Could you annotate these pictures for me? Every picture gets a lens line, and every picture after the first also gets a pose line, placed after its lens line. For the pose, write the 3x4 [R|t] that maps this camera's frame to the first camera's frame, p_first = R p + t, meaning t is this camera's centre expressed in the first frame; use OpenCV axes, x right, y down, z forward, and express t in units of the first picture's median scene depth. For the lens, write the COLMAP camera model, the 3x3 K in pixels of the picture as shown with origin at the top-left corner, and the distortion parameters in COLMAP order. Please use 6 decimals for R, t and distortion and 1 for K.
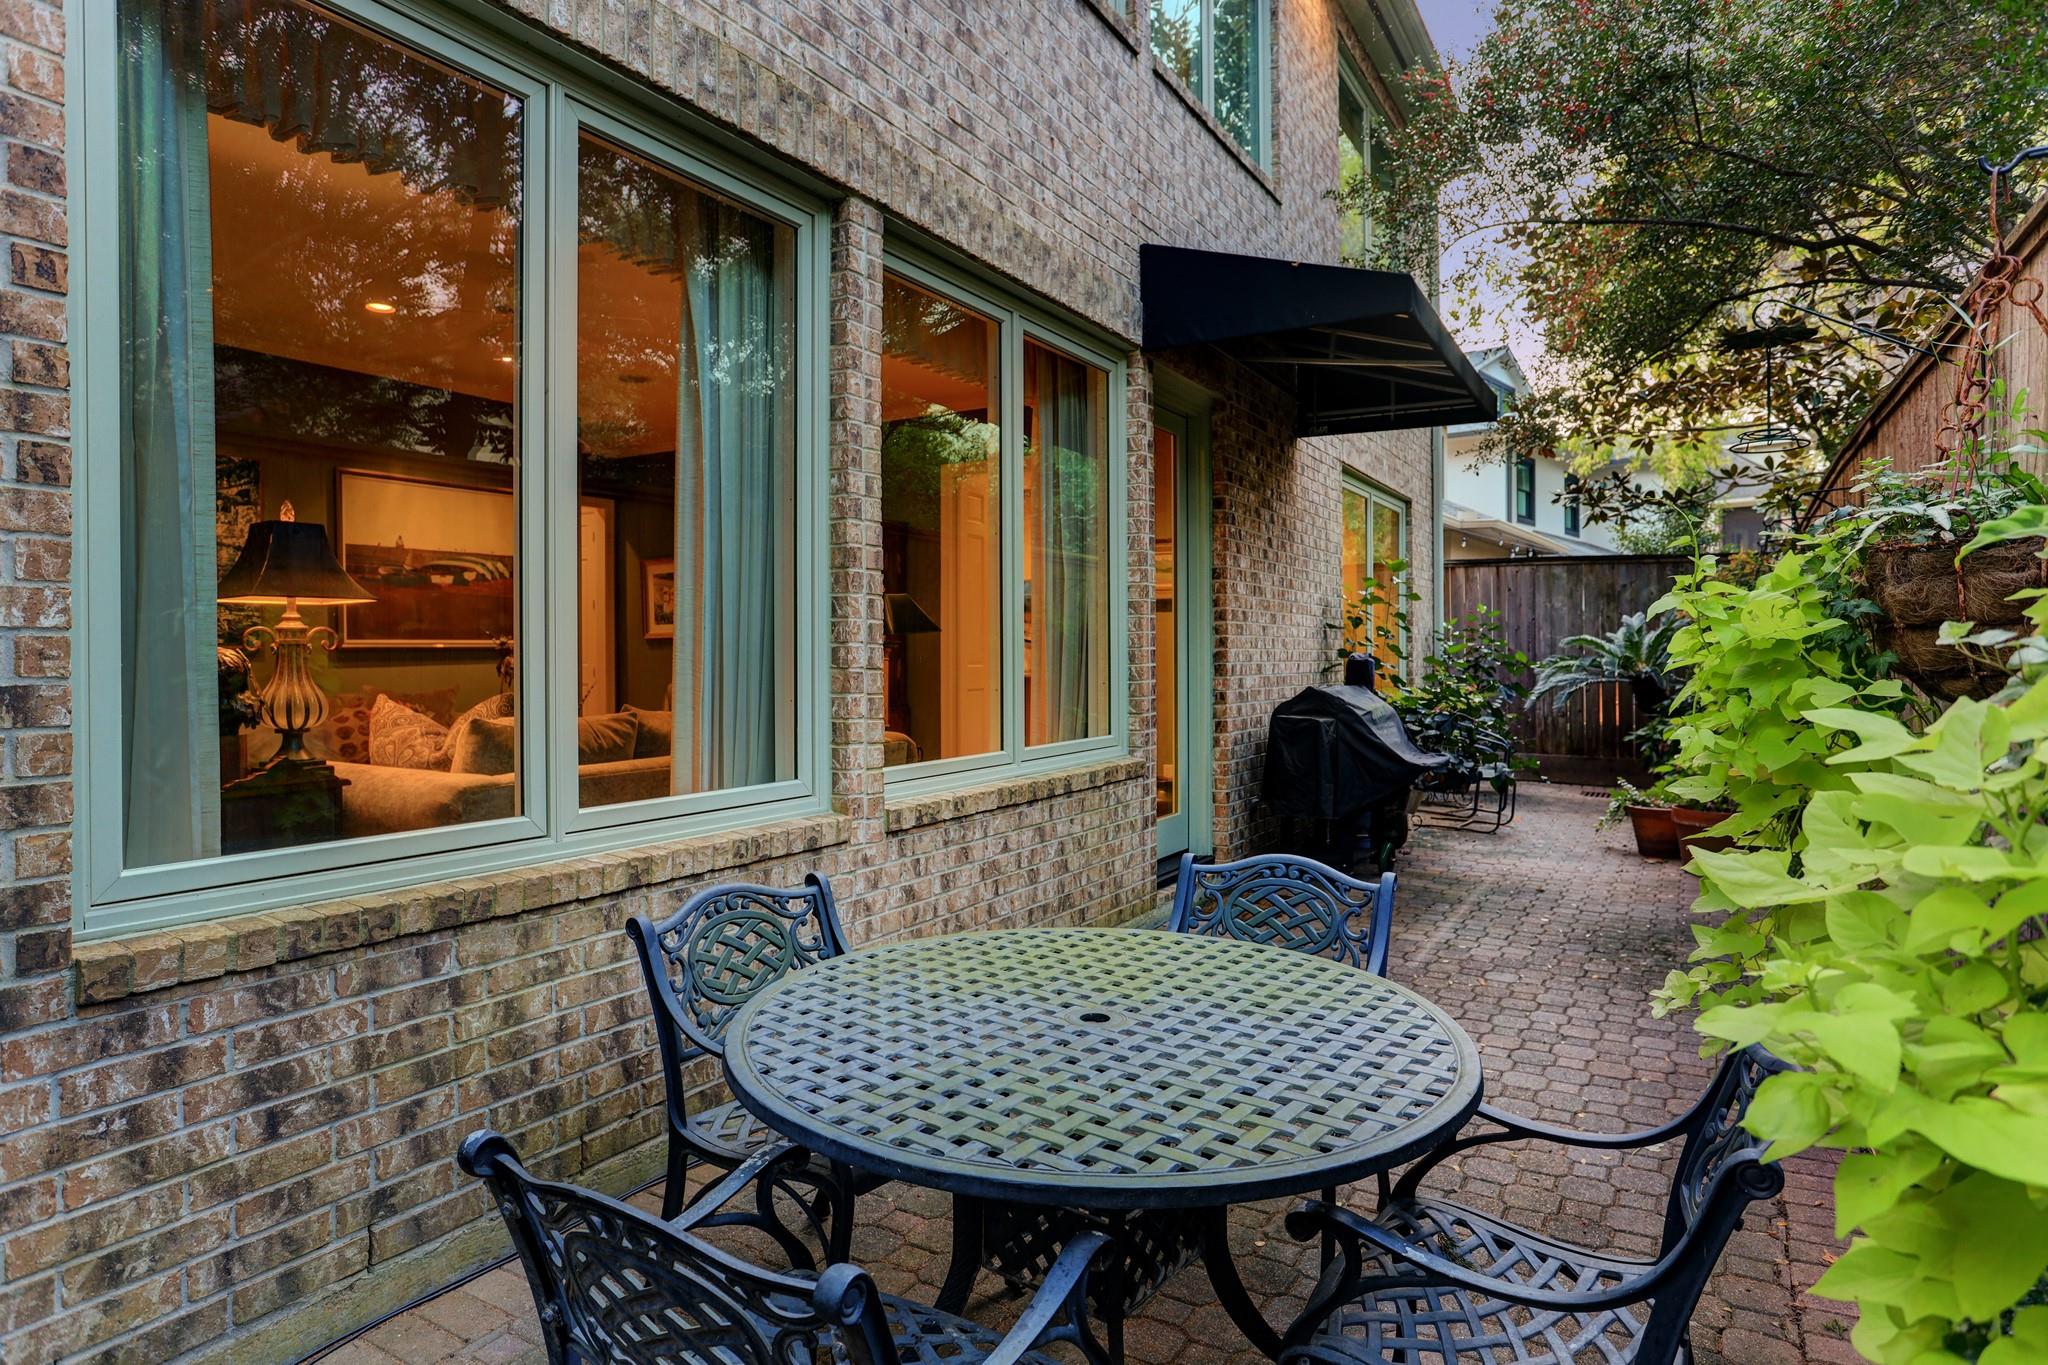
lens RADIAL K [[1170.1, 0, 1022.3], [0, 1170.1, 686.5], [0, 0, 1]] dist [-0.029904, 0.017036]
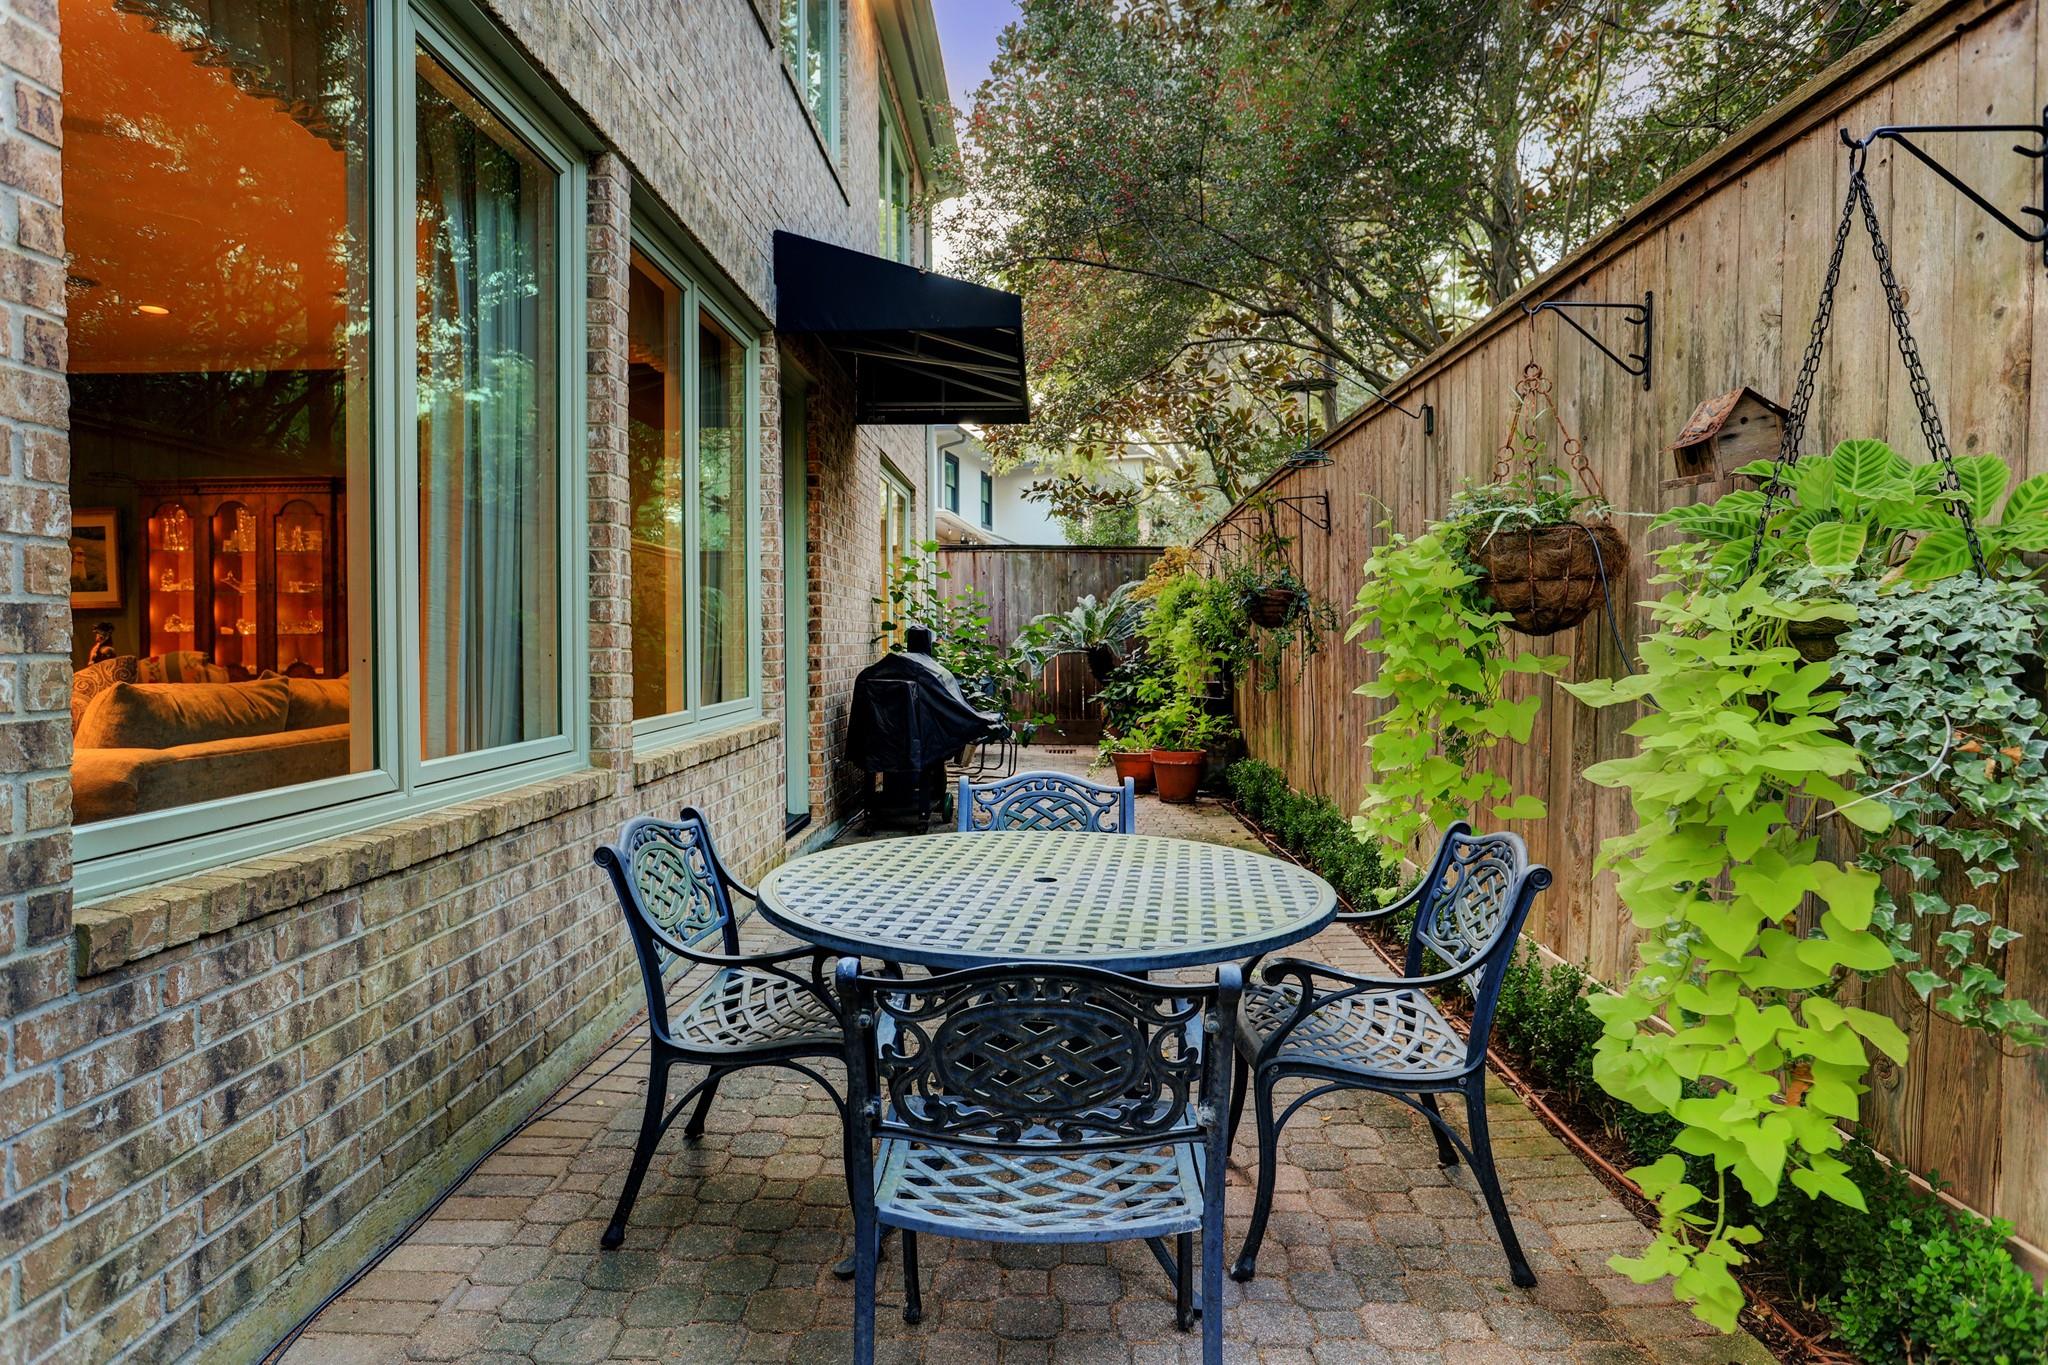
lens RADIAL K [[1170.1, 0, 1030.6], [0, 1170.1, 679.1], [0, 0, 1]] dist [-0.029904, 0.017036]
pose [[0.876572, -0.021601, 0.480786, -0.389248], [0.019202, 0.999767, 0.009909, 0.037381], [-0.480888, 0.000547, 0.876782, -0.062652]]
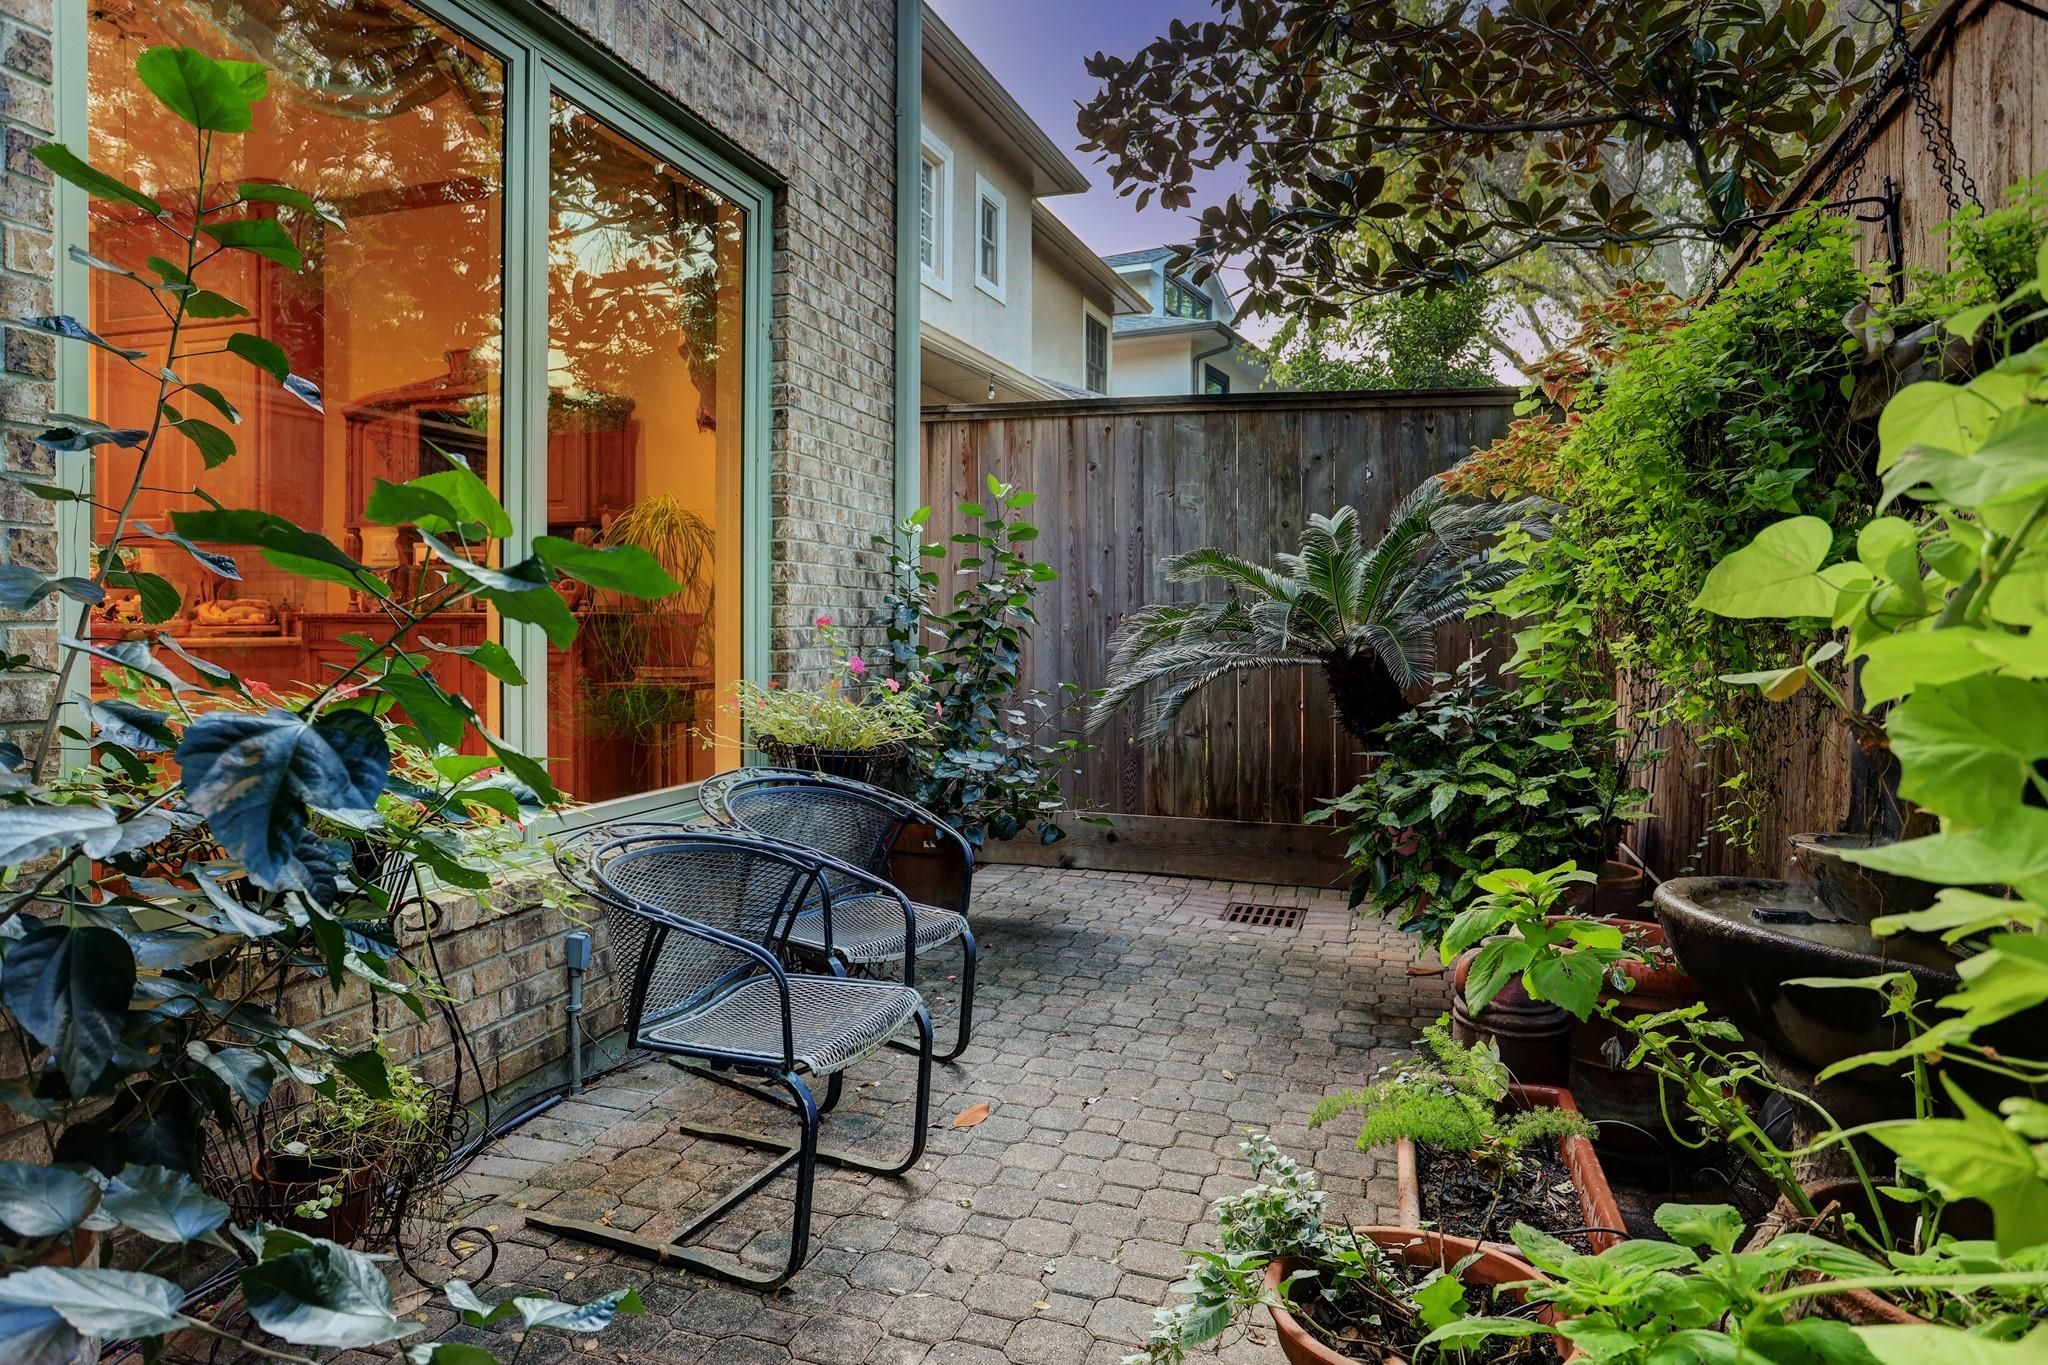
lens RADIAL K [[1170.1, 0, 1027.7], [0, 1170.1, 669.0], [0, 0, 1]] dist [-0.029904, 0.017036]
pose [[0.976434, -0.000667, 0.215817, 1.280374], [-0.001404, 0.999954, 0.009441, -0.024901], [-0.215813, -0.009521, 0.976388, 2.391040]]
